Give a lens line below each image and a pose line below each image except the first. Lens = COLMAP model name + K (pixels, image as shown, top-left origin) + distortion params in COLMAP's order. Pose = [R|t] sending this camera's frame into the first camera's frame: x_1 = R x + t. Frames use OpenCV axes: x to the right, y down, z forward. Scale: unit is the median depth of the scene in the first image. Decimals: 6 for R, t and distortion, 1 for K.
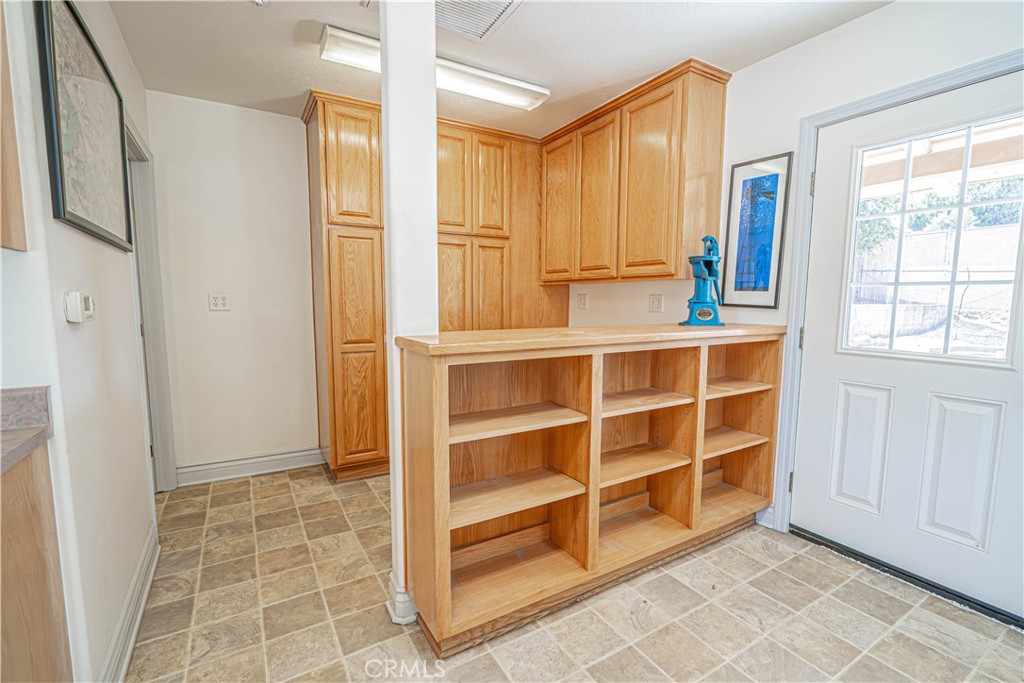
lens RADIAL K [[458.8, 0, 515.6], [0, 458.8, 346.9], [0, 0, 1]] dist [-0.006598, 0.000776]
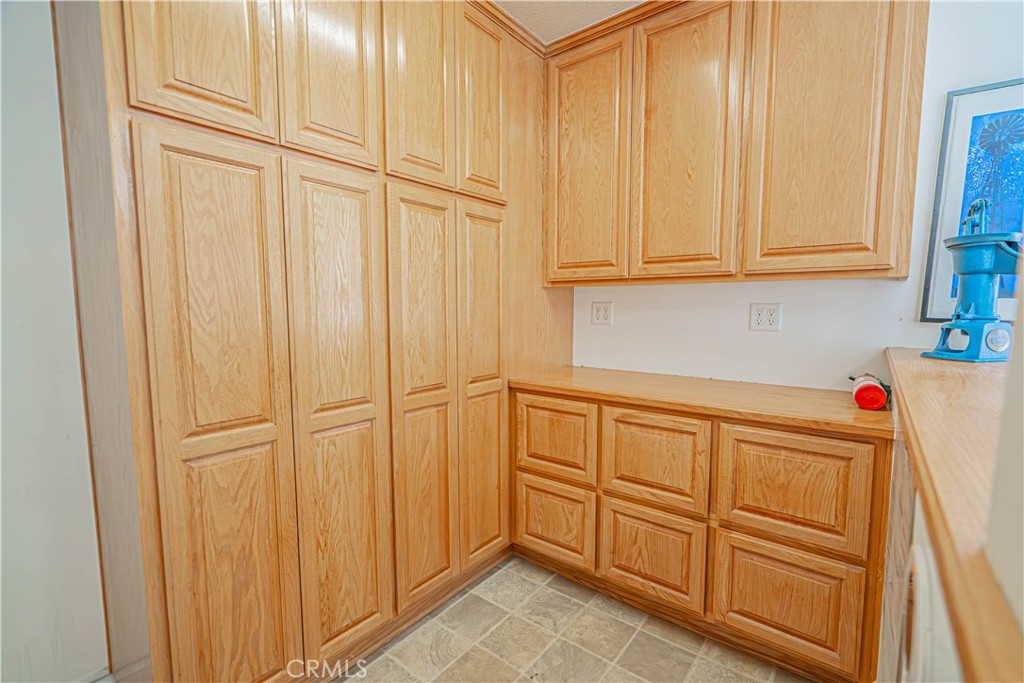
lens RADIAL K [[458.8, 0, 515.9], [0, 458.8, 347.5], [0, 0, 1]] dist [-0.006598, 0.000776]
pose [[0.934215, -0.038457, 0.354632, -0.263832], [0.042873, 0.999070, -0.004600, -0.069203], [-0.354125, 0.019502, 0.934995, 0.571631]]
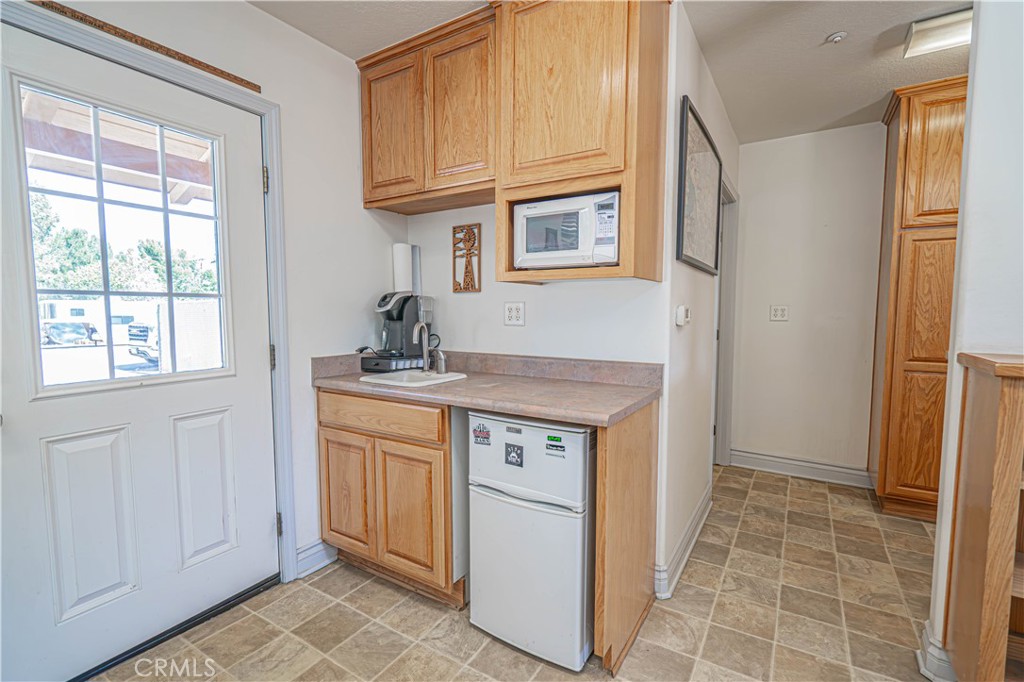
lens RADIAL K [[458.8, 0, 514.0], [0, 458.8, 343.1], [0, 0, 1]] dist [-0.006598, 0.000776]
pose [[0.445855, 0.061770, -0.892971, 0.075975], [-0.091343, 0.995548, 0.023258, 0.009101], [0.890432, 0.071197, 0.449512, -0.085362]]
